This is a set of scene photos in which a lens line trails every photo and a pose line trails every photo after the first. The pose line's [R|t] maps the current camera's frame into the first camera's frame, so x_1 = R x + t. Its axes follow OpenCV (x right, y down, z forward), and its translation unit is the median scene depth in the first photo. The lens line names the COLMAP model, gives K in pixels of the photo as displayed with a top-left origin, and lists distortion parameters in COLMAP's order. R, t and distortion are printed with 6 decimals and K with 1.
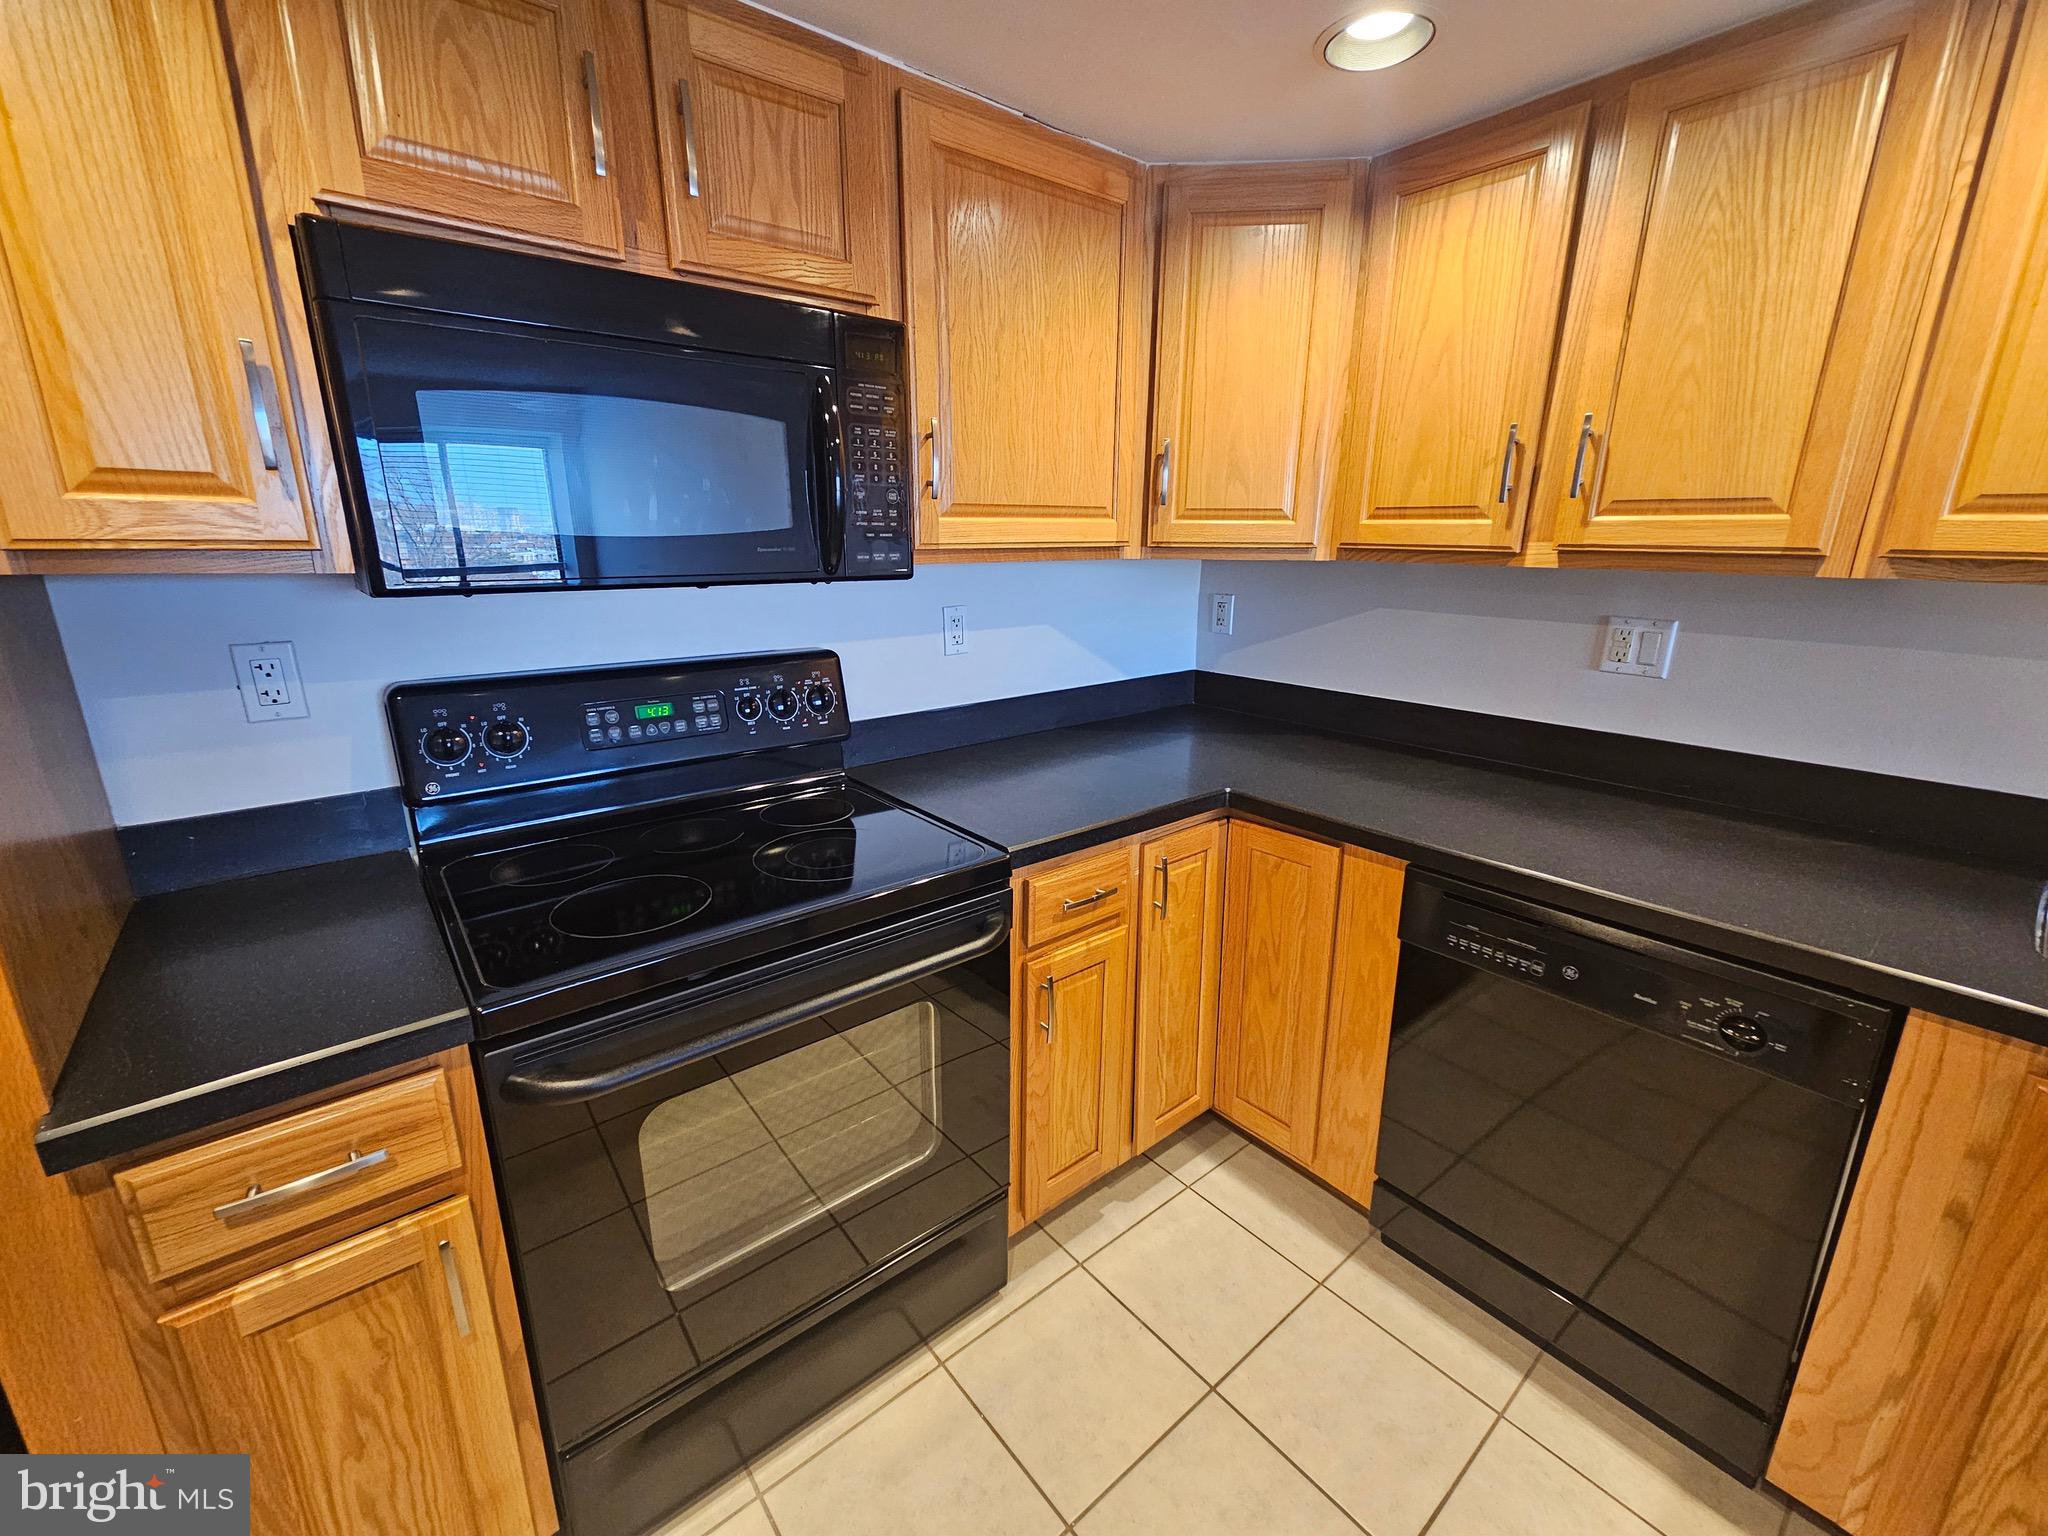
lens RADIAL K [[841.7, 0, 1028.3], [0, 841.7, 771.7], [0, 0, 1]] dist [-0.002241, 0.001273]
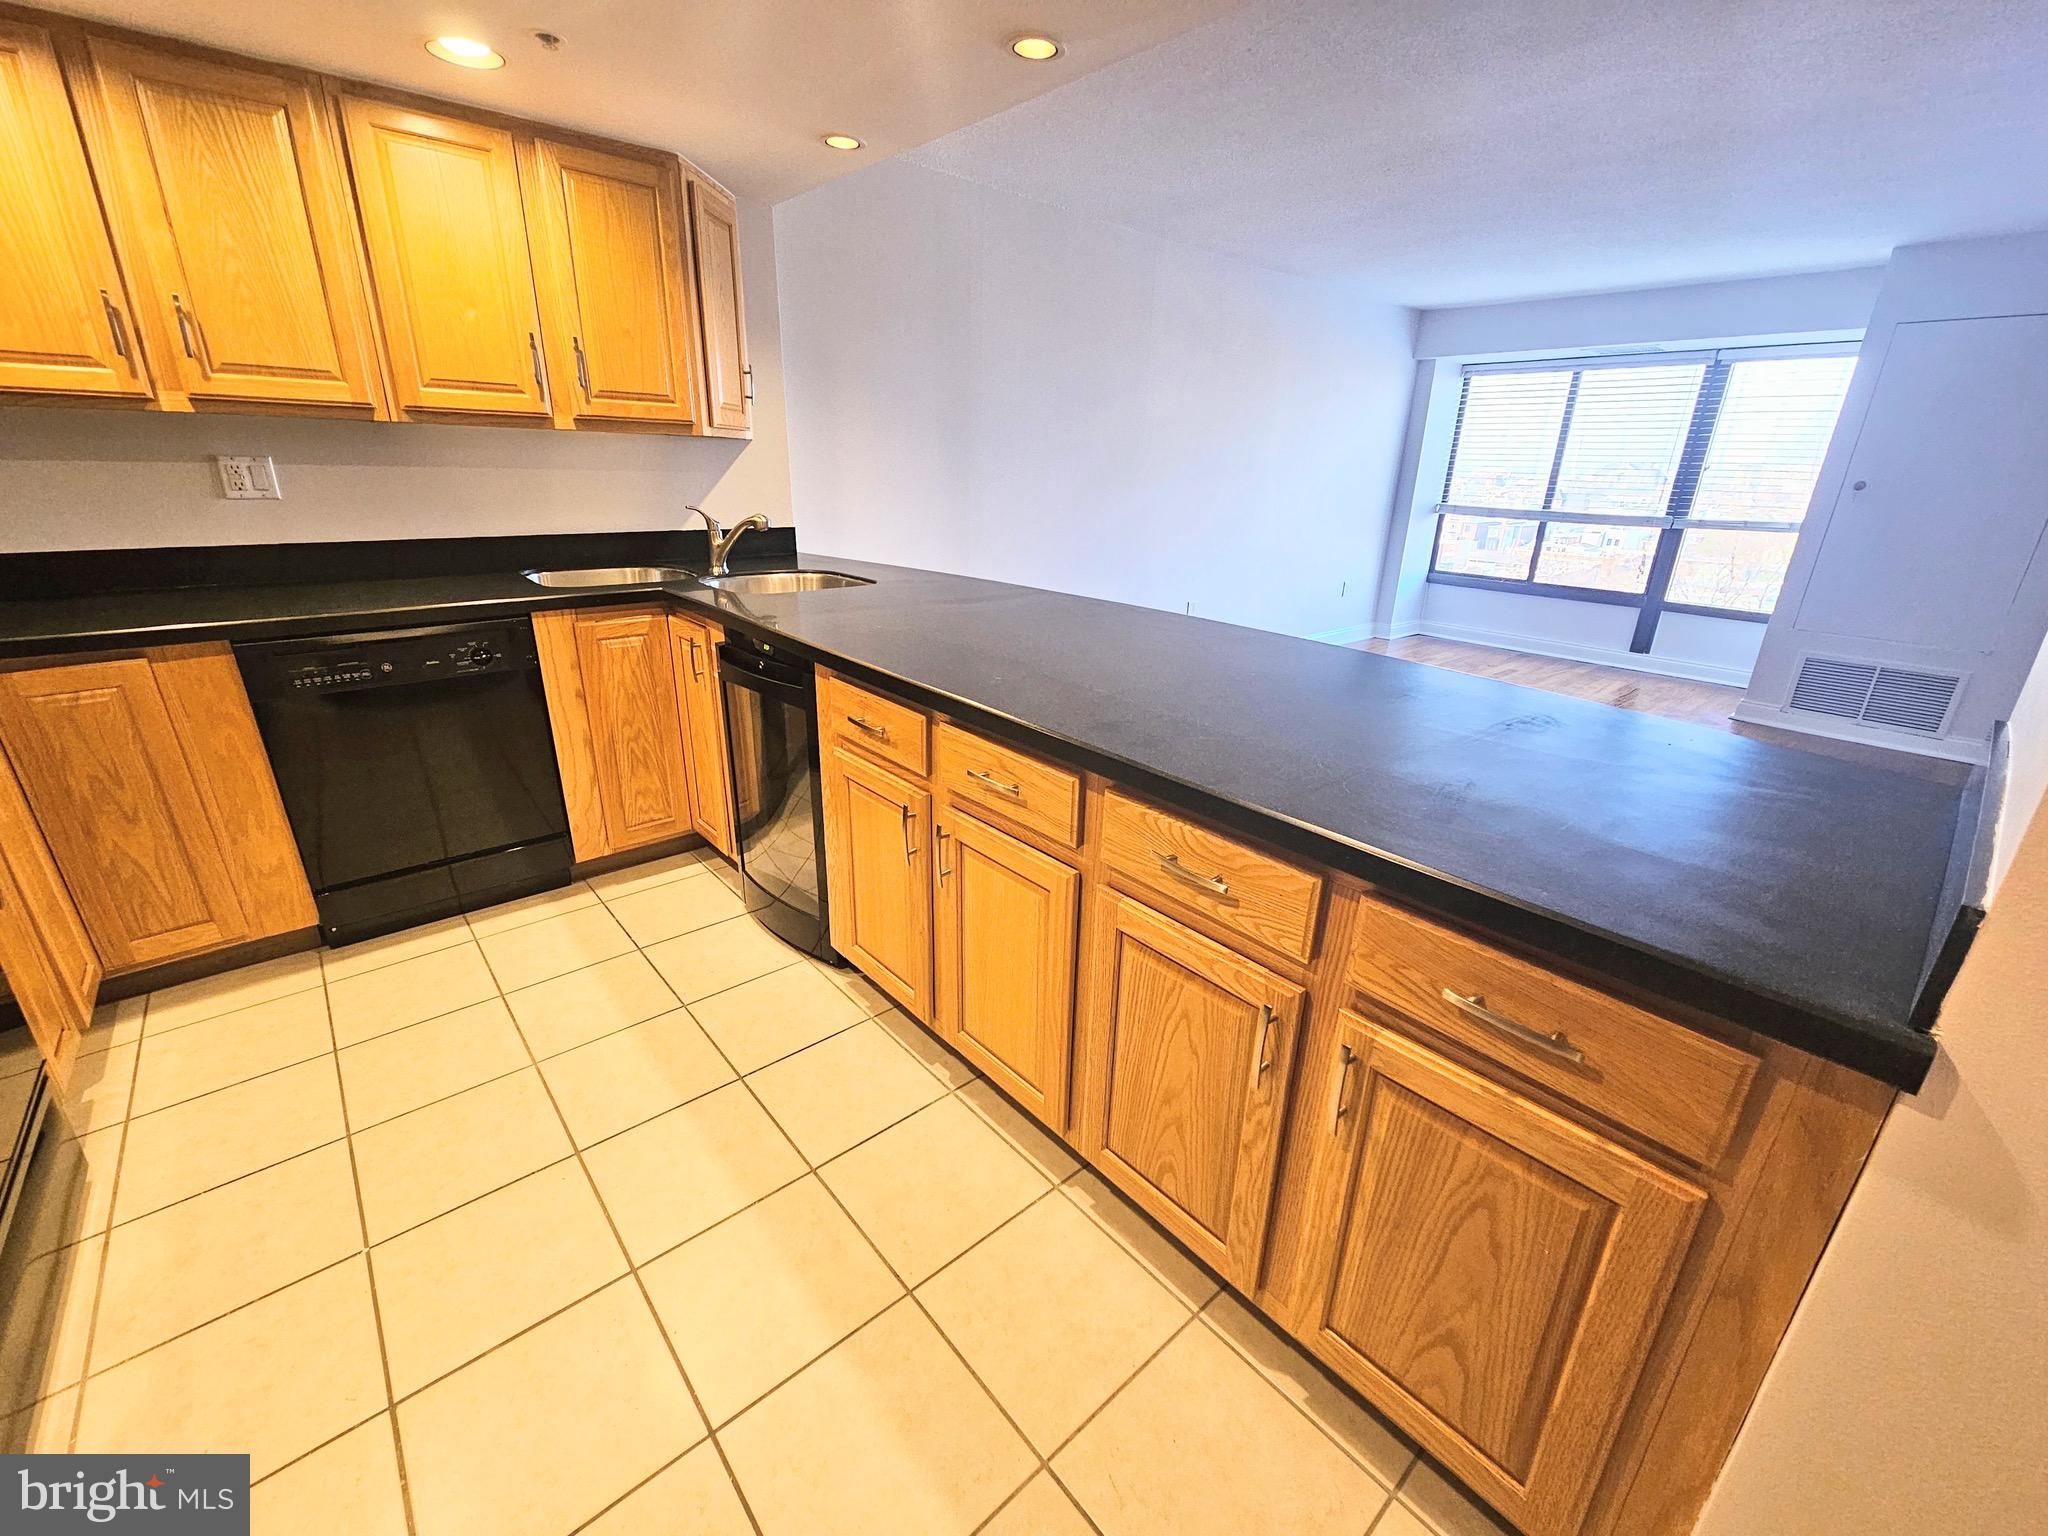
lens RADIAL K [[841.7, 0, 1022.3], [0, 841.7, 768.3], [0, 0, 1]] dist [-0.002241, 0.001273]
pose [[-0.025125, -0.351257, 0.935942, -0.864083], [0.242348, 0.906170, 0.346589, 0.128048], [-0.969864, 0.235532, 0.062359, -0.231492]]
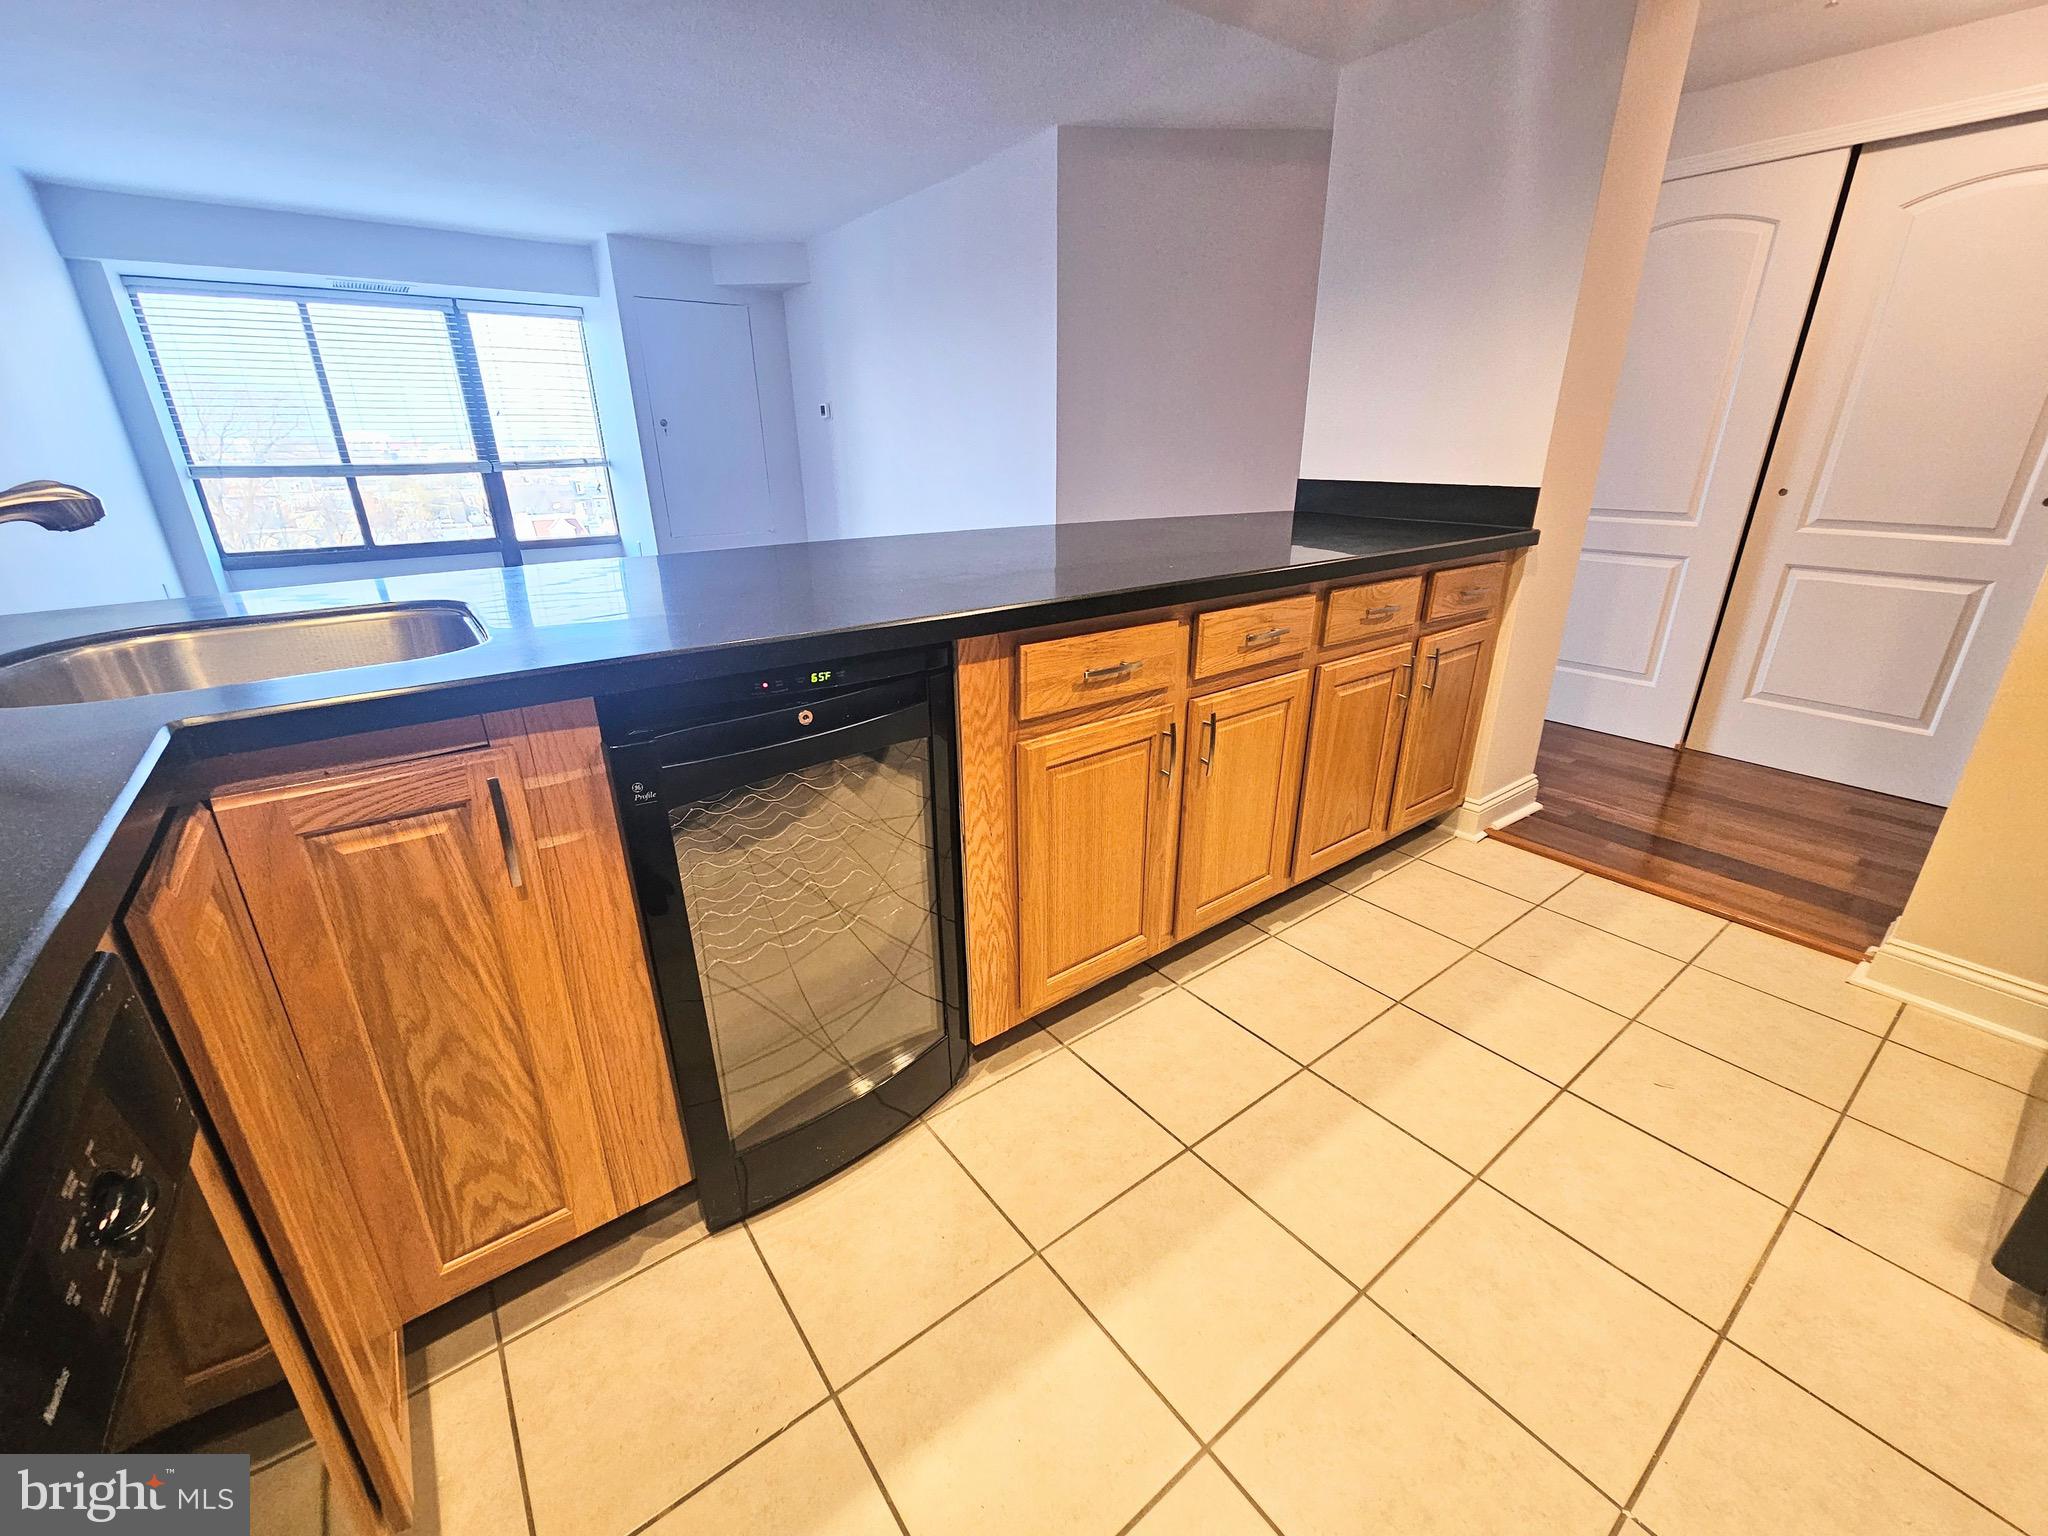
lens RADIAL K [[841.7, 0, 1027.7], [0, 841.7, 772.2], [0, 0, 1]] dist [-0.002241, 0.001273]
pose [[-0.999253, -0.012342, 0.036626, 0.297962], [0.012212, 0.798277, 0.602166, -0.068698], [-0.036670, 0.602164, -0.797530, 0.880104]]
